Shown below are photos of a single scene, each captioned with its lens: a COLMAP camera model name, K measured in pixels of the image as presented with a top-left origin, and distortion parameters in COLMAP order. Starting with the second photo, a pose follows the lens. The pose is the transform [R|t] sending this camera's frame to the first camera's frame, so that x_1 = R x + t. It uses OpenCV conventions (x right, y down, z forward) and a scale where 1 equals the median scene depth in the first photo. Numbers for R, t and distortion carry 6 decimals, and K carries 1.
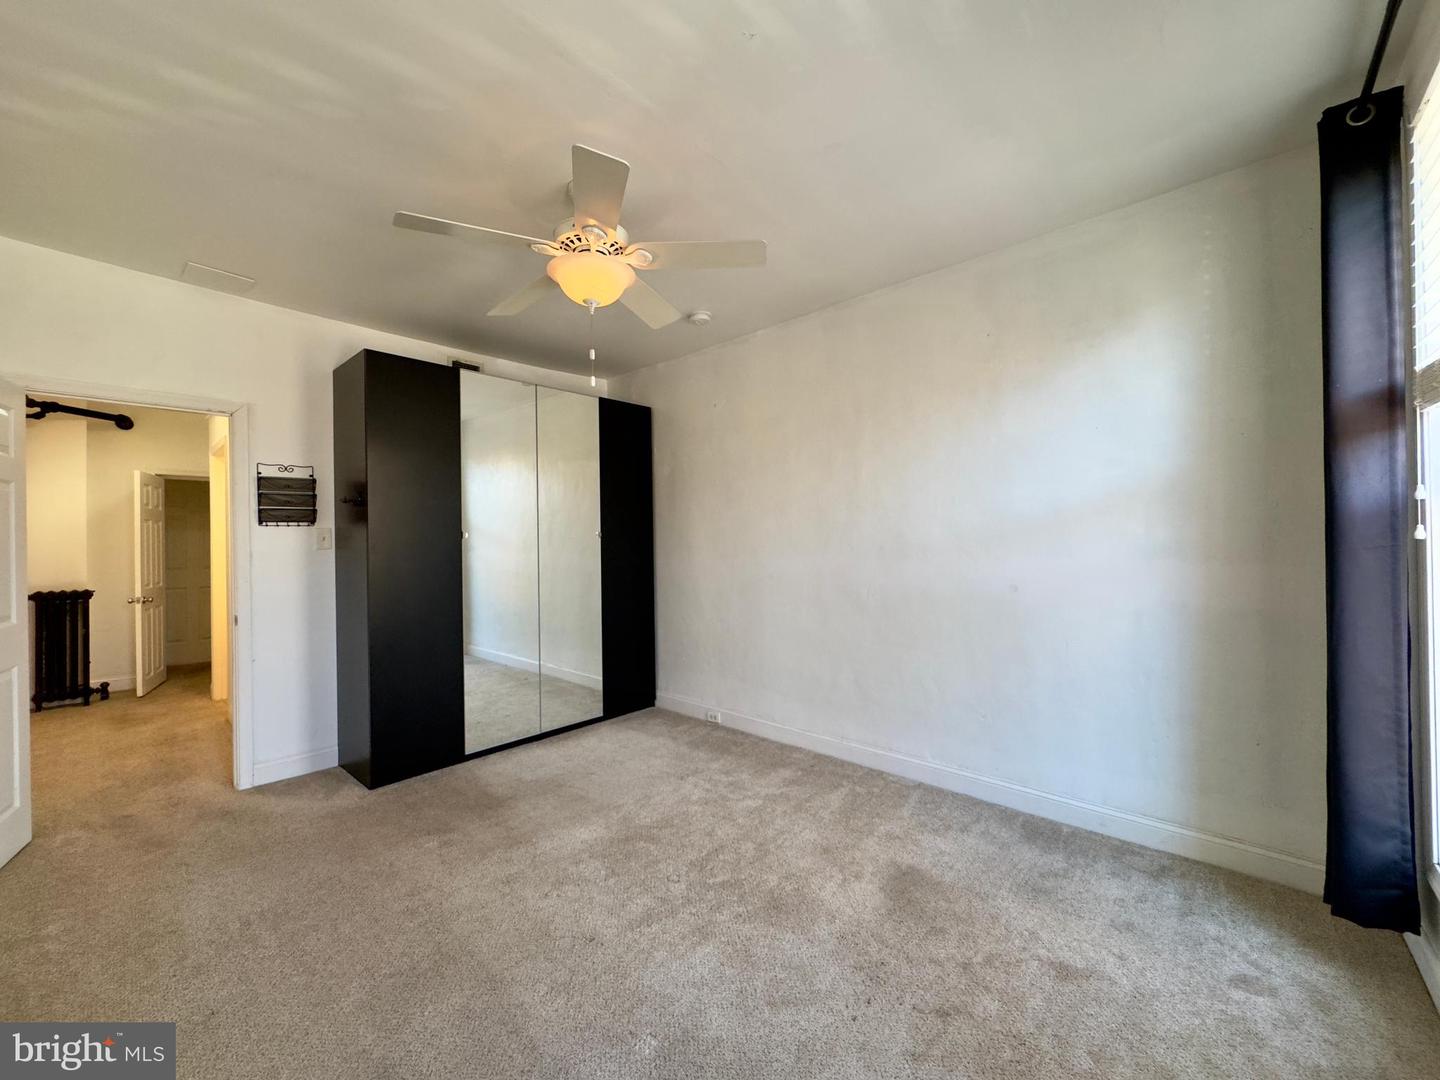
lens RADIAL K [[580.1, 0, 722.6], [0, 580.1, 541.3], [0, 0, 1]] dist [0.001893, 0.000173]
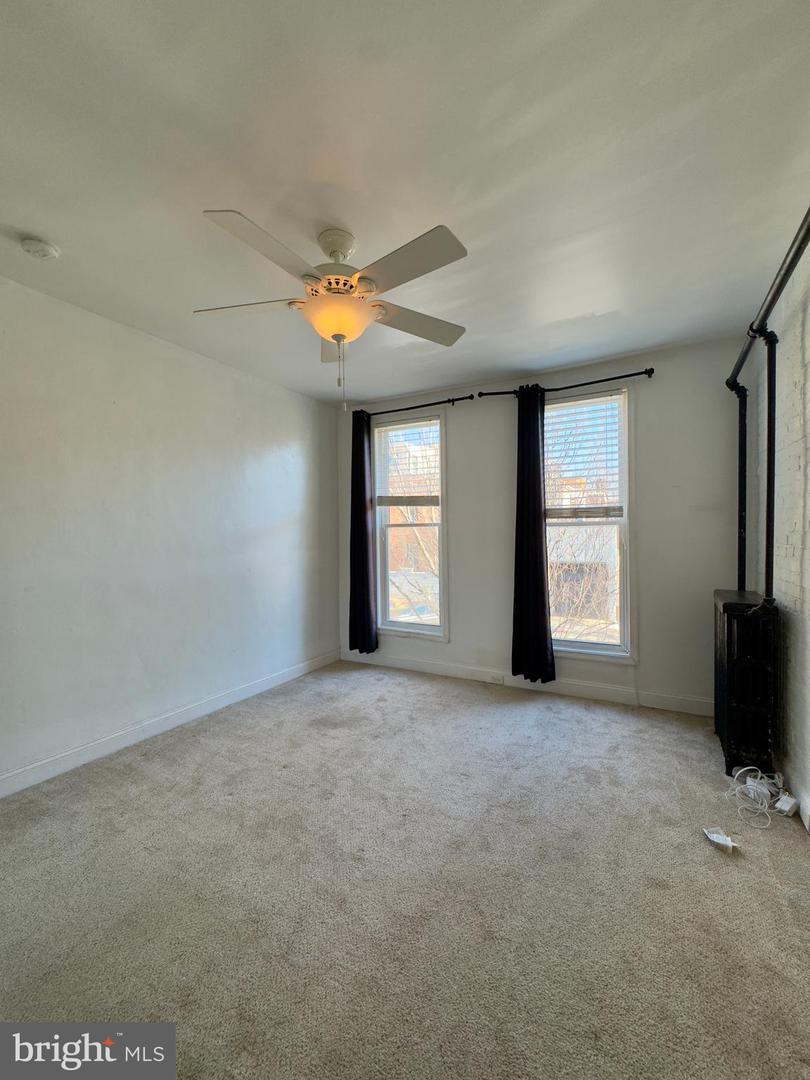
lens RADIAL K [[435.0, 0, 409.6], [0, 435.0, 539.0], [0, 0, 1]] dist [0.001893, 0.000173]
pose [[-0.217775, -0.001155, 0.975998, -1.017232], [0.017469, 0.999834, 0.005081, -0.013765], [-0.975843, 0.018156, -0.217719, 0.931682]]
